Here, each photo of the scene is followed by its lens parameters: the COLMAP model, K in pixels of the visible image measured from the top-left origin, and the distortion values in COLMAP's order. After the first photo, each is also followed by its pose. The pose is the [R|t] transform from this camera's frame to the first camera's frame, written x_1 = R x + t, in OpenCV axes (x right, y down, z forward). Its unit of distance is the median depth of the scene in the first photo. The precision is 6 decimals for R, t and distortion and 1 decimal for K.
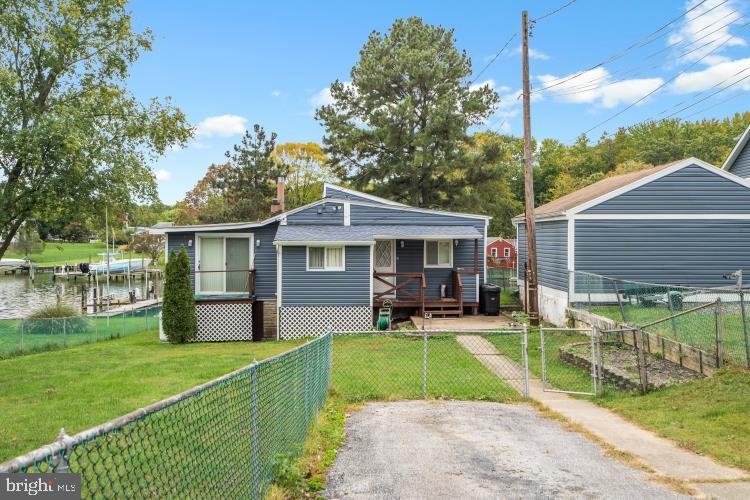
lens RADIAL K [[722.4, 0, 374.7], [0, 722.4, 234.8], [0, 0, 1]] dist [-0.039408, -0.011574]
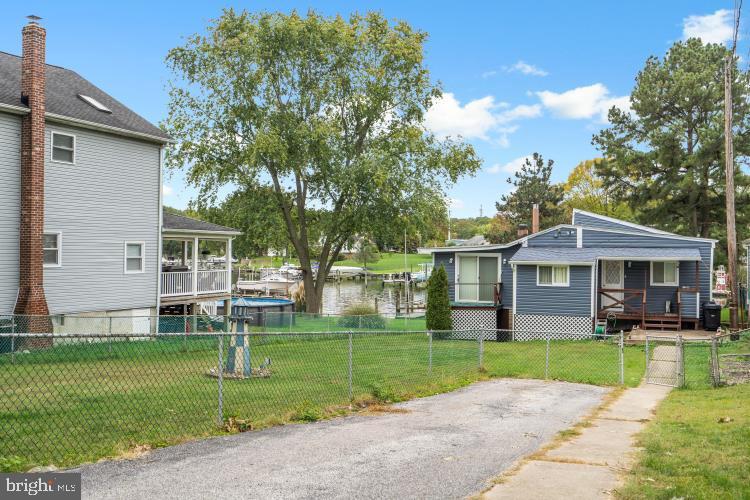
lens RADIAL K [[722.4, 0, 374.7], [0, 722.4, 234.8], [0, 0, 1]] dist [-0.039408, -0.011574]
pose [[0.897567, -0.000909, -0.440876, 0.174890], [-0.004942, 0.999914, -0.012124, -0.017415], [0.440850, 0.013061, 0.897486, -0.191022]]
